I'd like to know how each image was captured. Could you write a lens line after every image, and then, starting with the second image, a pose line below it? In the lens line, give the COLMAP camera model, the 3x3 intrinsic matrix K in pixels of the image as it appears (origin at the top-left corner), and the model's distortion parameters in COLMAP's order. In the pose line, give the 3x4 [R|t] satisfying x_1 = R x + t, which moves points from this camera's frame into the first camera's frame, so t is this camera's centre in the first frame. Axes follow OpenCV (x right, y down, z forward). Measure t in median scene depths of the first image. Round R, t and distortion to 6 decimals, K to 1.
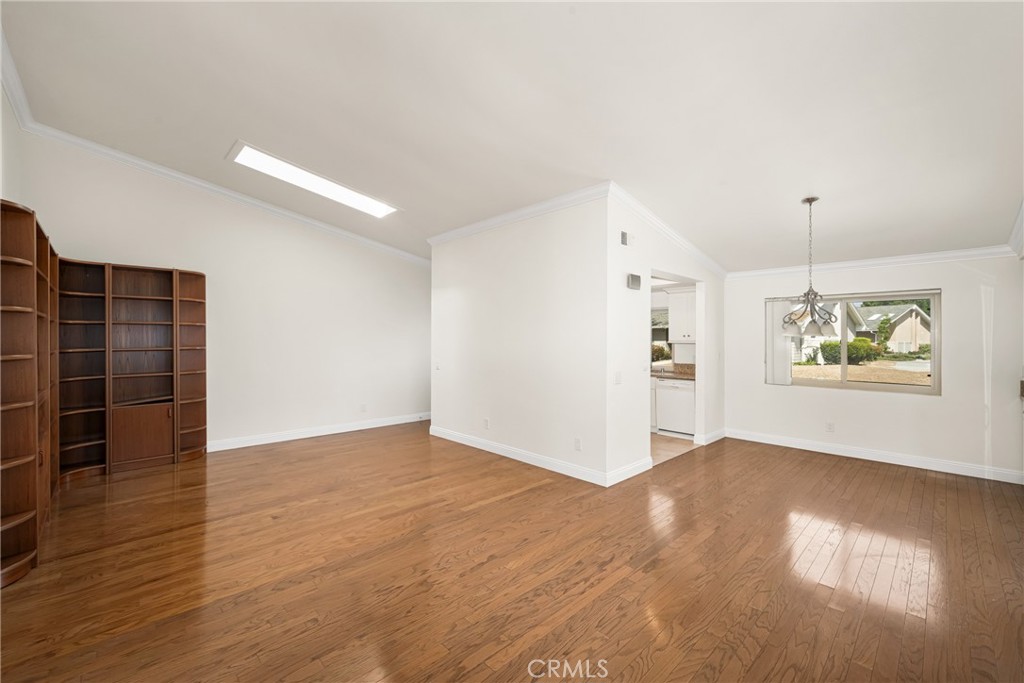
lens RADIAL K [[414.1, 0, 511.2], [0, 414.1, 342.2], [0, 0, 1]] dist [0.001245, -0.000384]
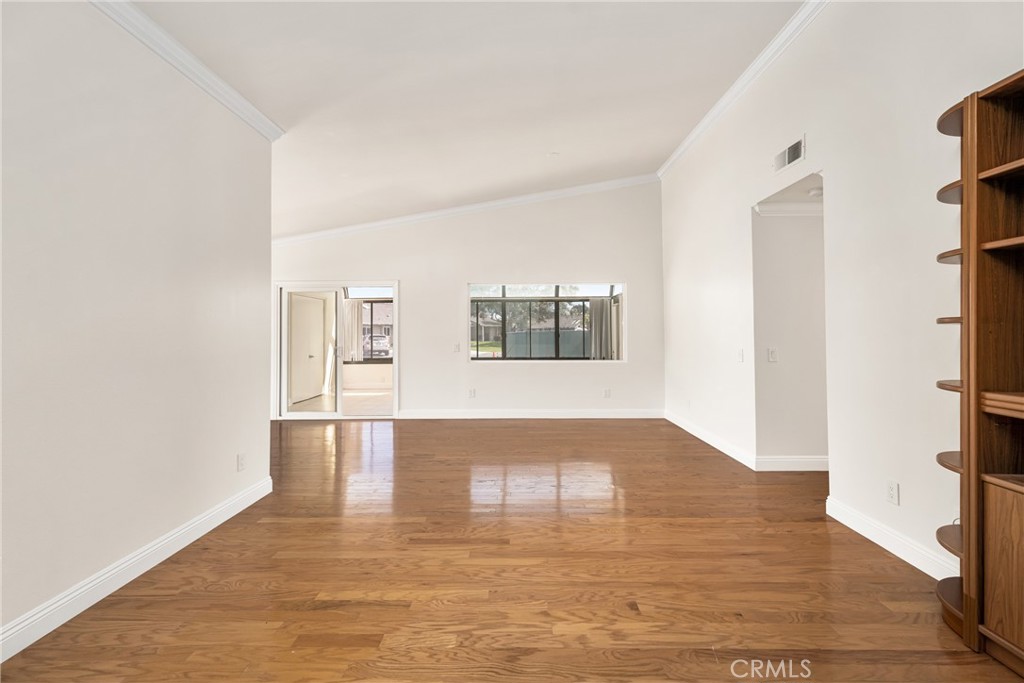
lens RADIAL K [[414.1, 0, 520.4], [0, 414.1, 325.5], [0, 0, 1]] dist [0.001245, -0.000384]
pose [[-0.713978, 0.011811, 0.700069, -0.652916], [0.005368, 0.999921, -0.011395, 0.027027], [-0.700148, -0.004378, -0.713984, 1.147898]]
